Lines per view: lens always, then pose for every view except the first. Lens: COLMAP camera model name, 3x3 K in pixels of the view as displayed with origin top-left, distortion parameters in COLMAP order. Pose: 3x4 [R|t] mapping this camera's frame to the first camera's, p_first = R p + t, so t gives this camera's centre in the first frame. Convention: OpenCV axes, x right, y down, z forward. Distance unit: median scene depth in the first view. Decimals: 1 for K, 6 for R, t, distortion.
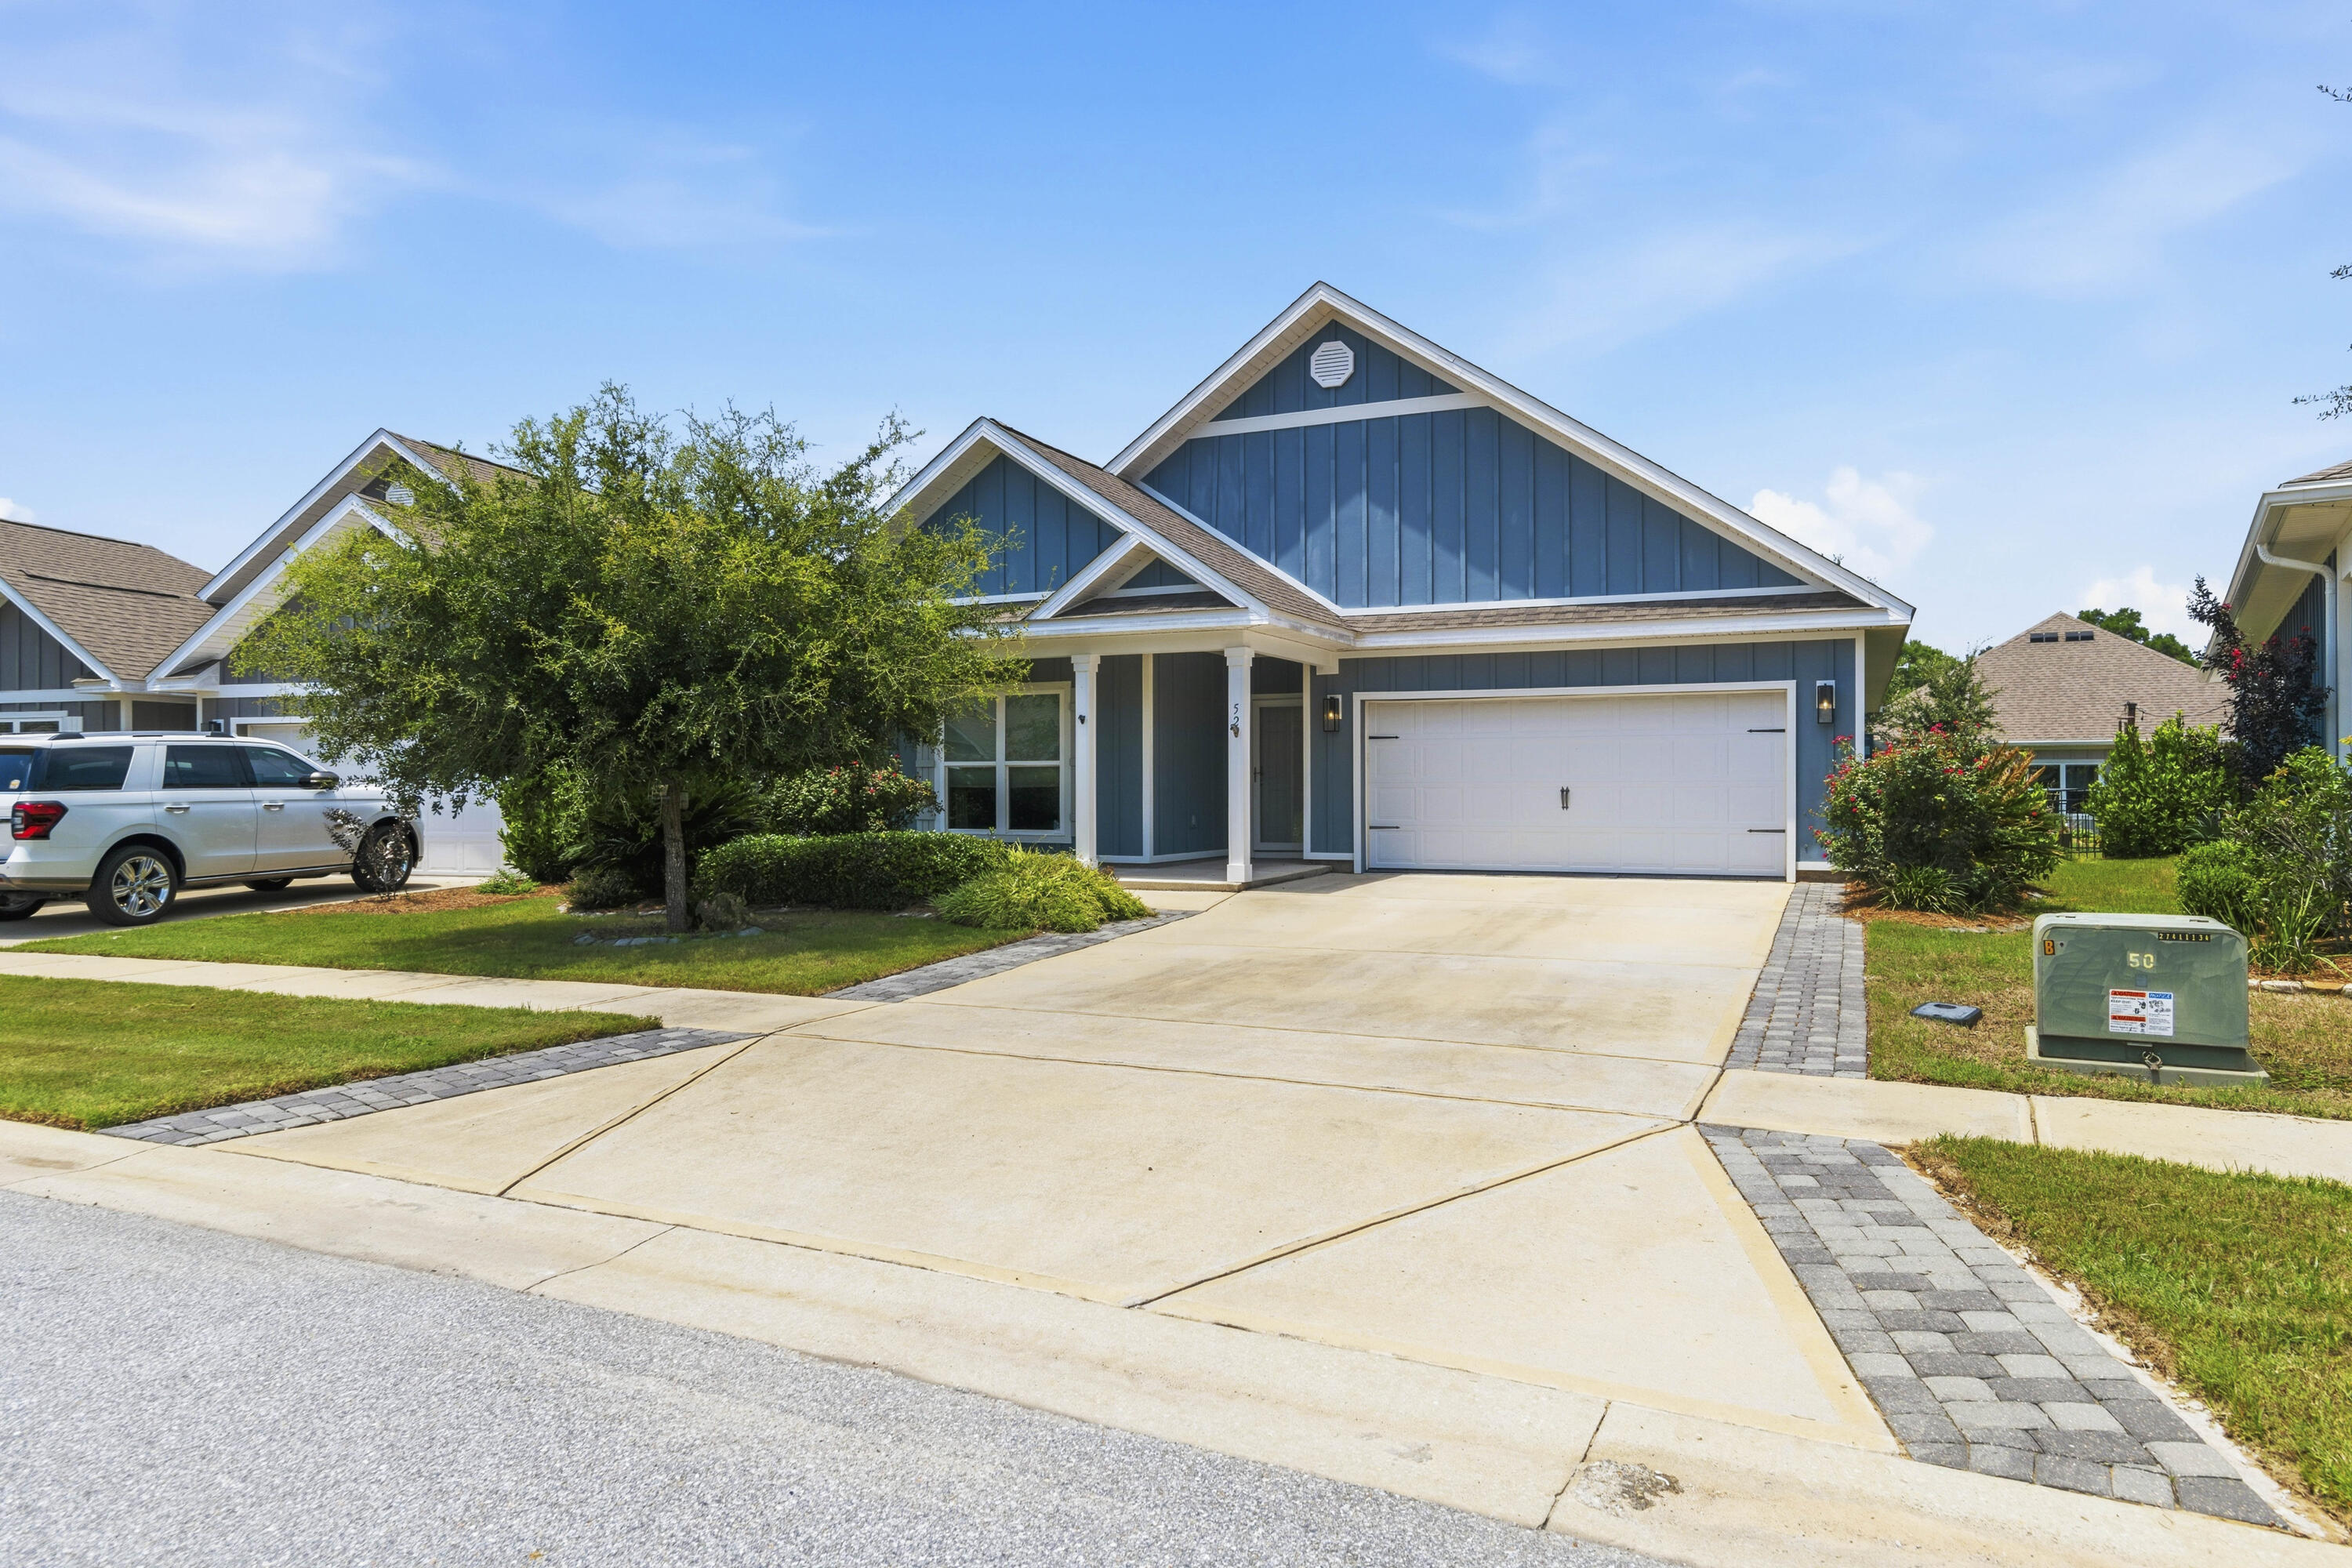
lens RADIAL K [[1423.3, 0, 1176.9], [0, 1423.3, 773.5], [0, 0, 1]] dist [0.011659, 0.000357]
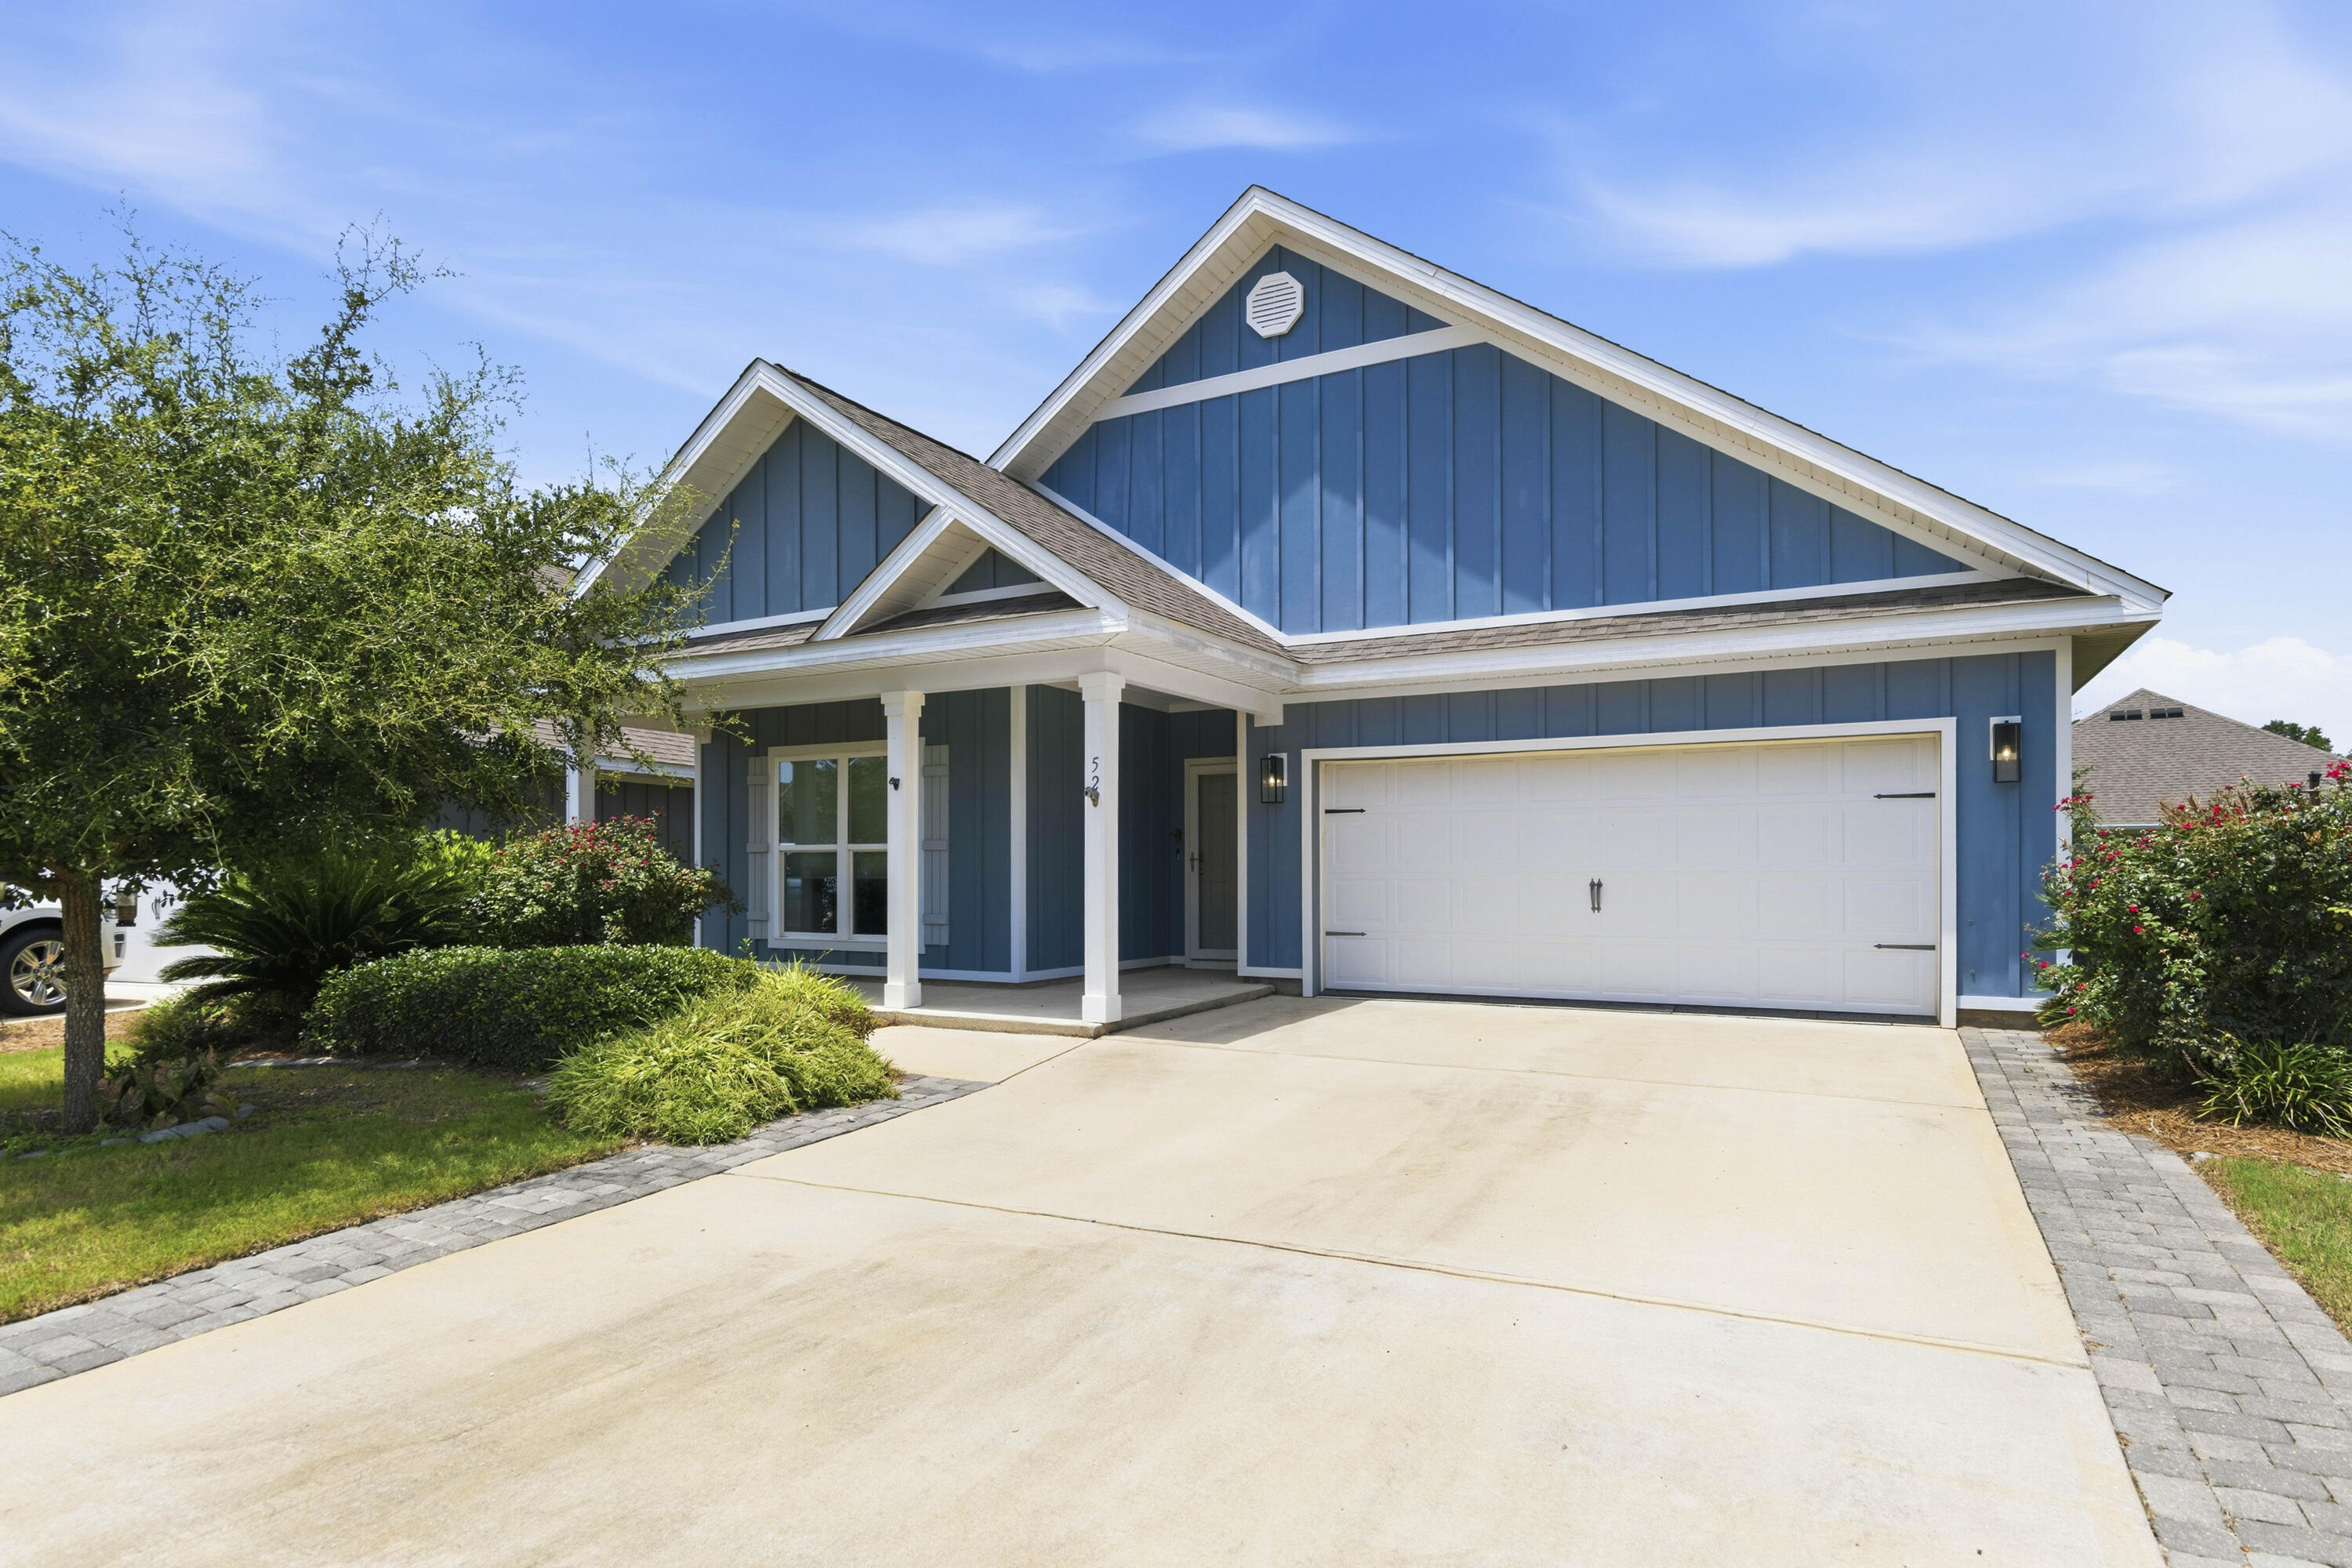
lens RADIAL K [[1257.0, 0, 1174.5], [0, 1257.0, 855.4], [0, 0, 1]] dist [0.016815, -0.000096]
pose [[0.997768, -0.000475, -0.066772, 0.110754], [0.000288, 0.999996, -0.002821, -0.000716], [0.066773, 0.002796, 0.997764, 0.381288]]
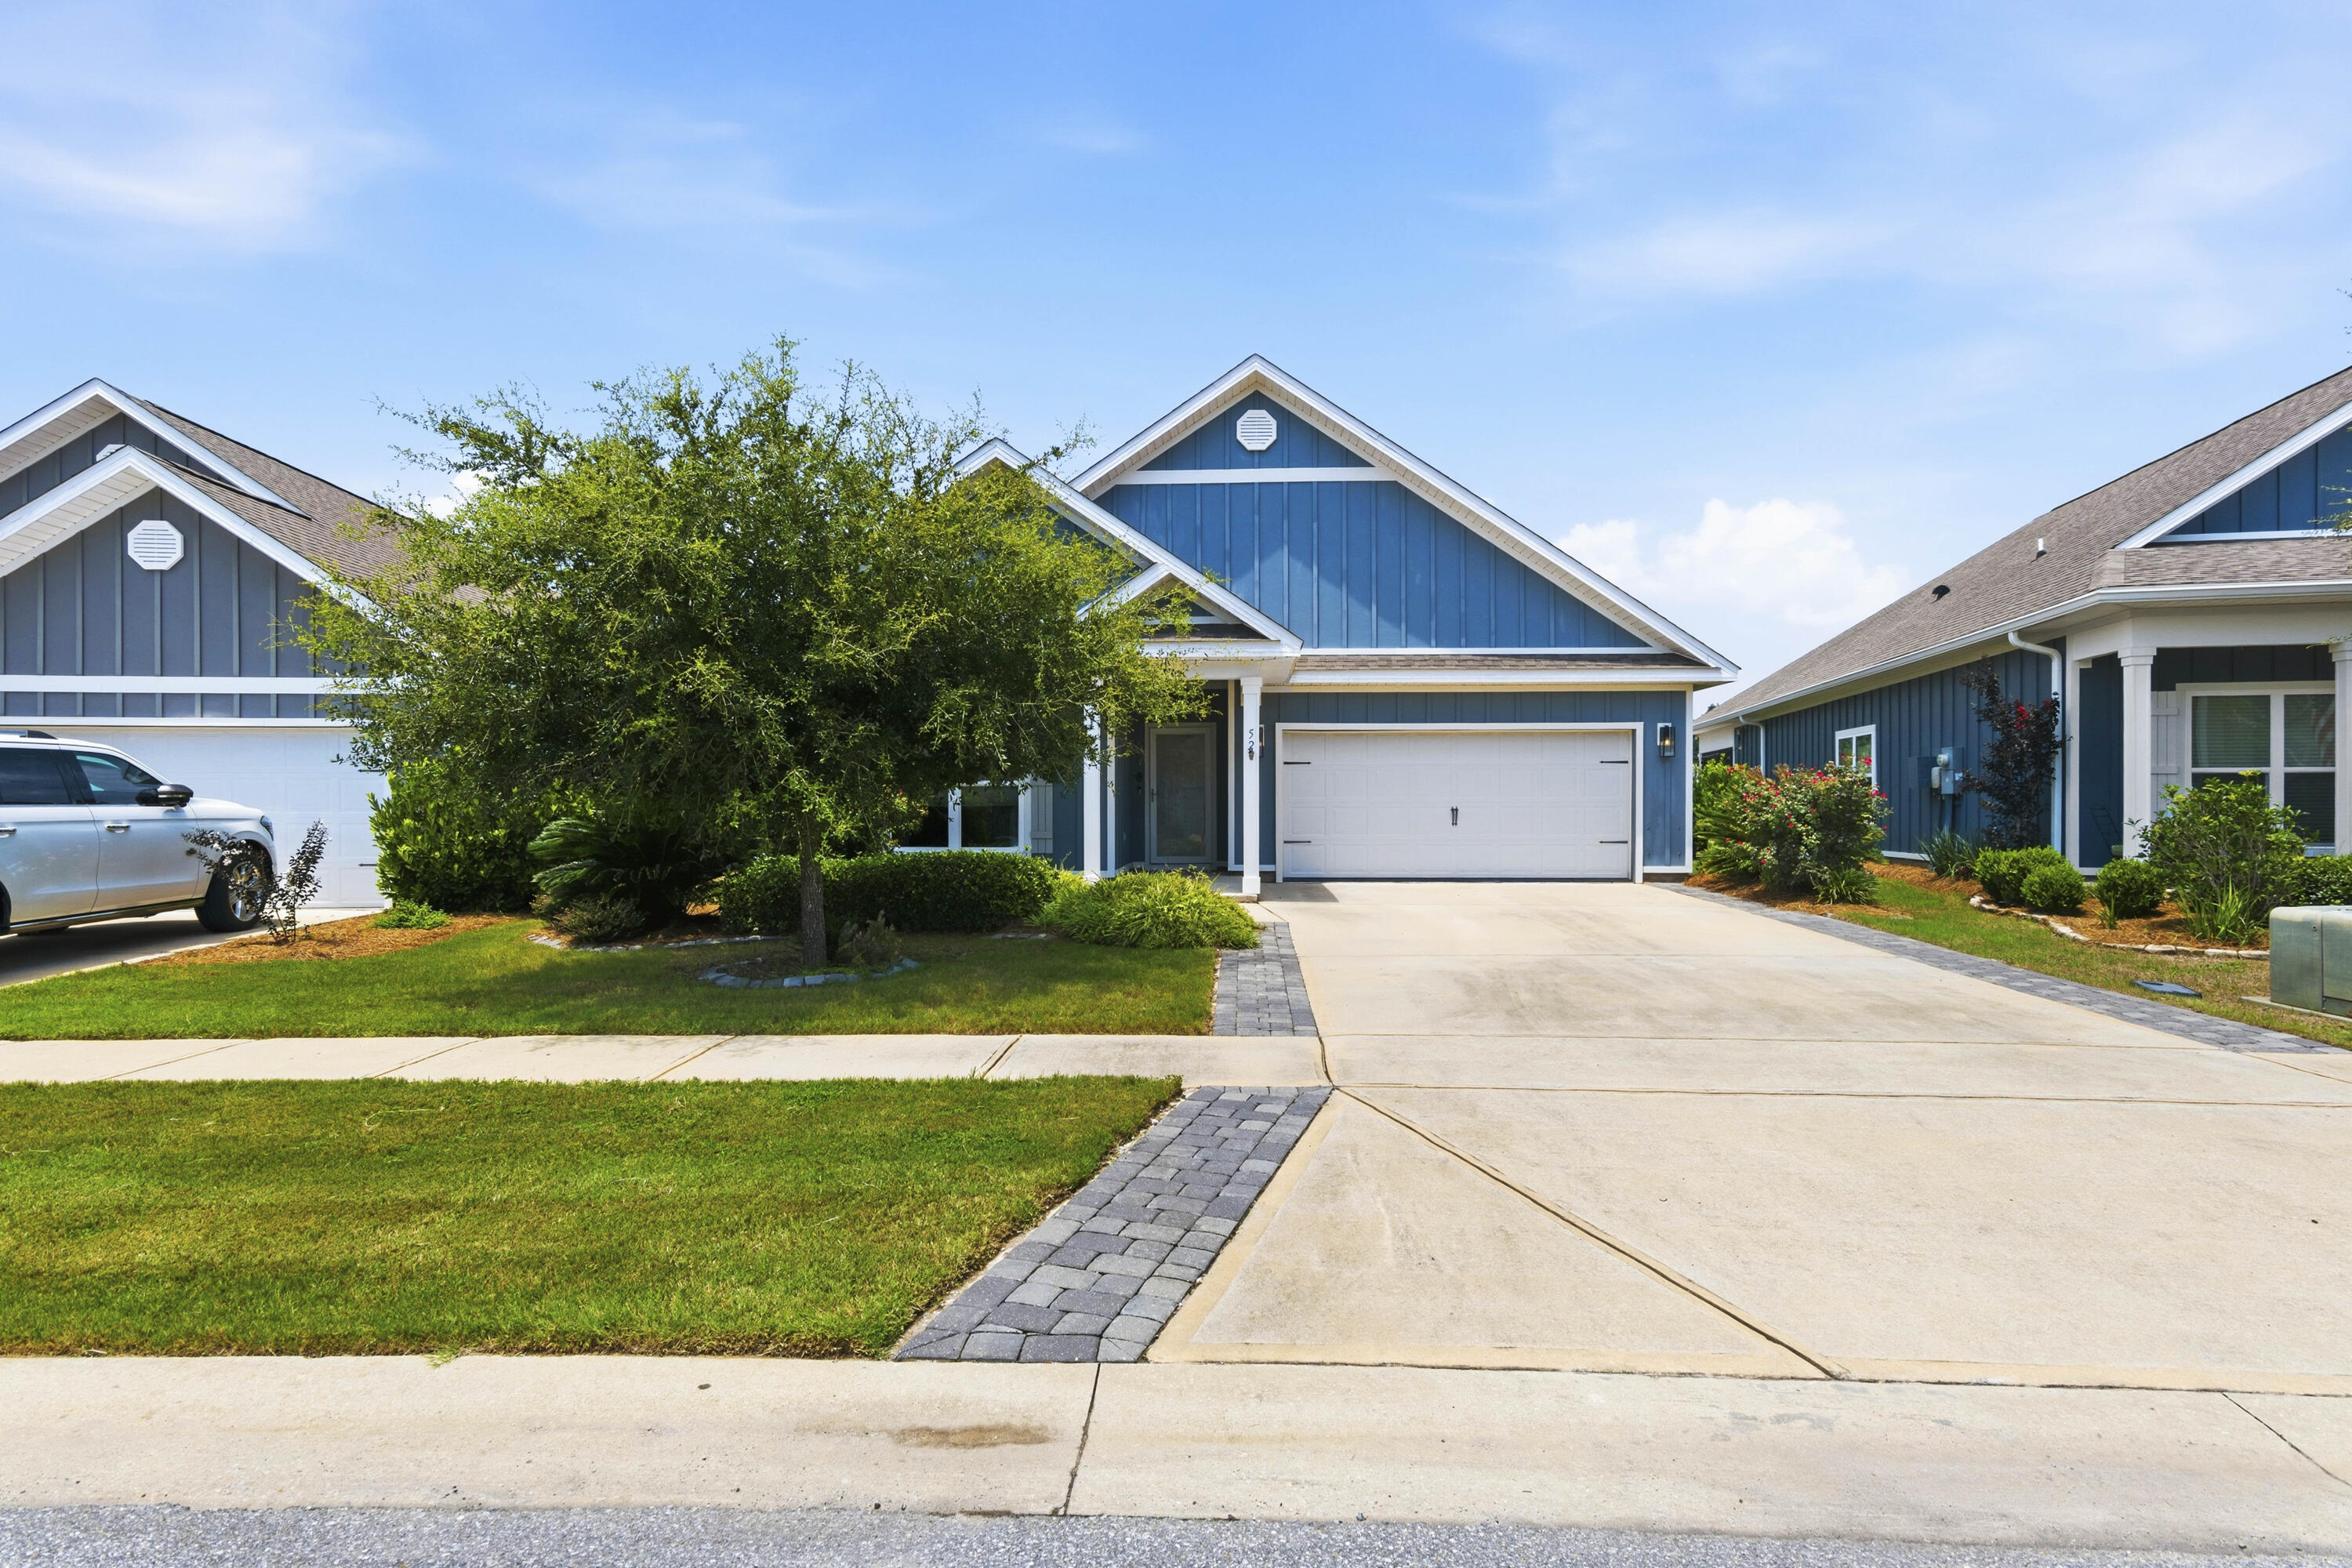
lens RADIAL K [[1162.0, 0, 1182.5], [0, 1162.0, 803.3], [0, 0, 1]] dist [0.003461, -0.000299]
pose [[0.930868, 0.003191, 0.365341, -0.306826], [-0.004928, 0.999981, 0.003824, 0.004054], [-0.365322, -0.005360, 0.930866, 0.183453]]
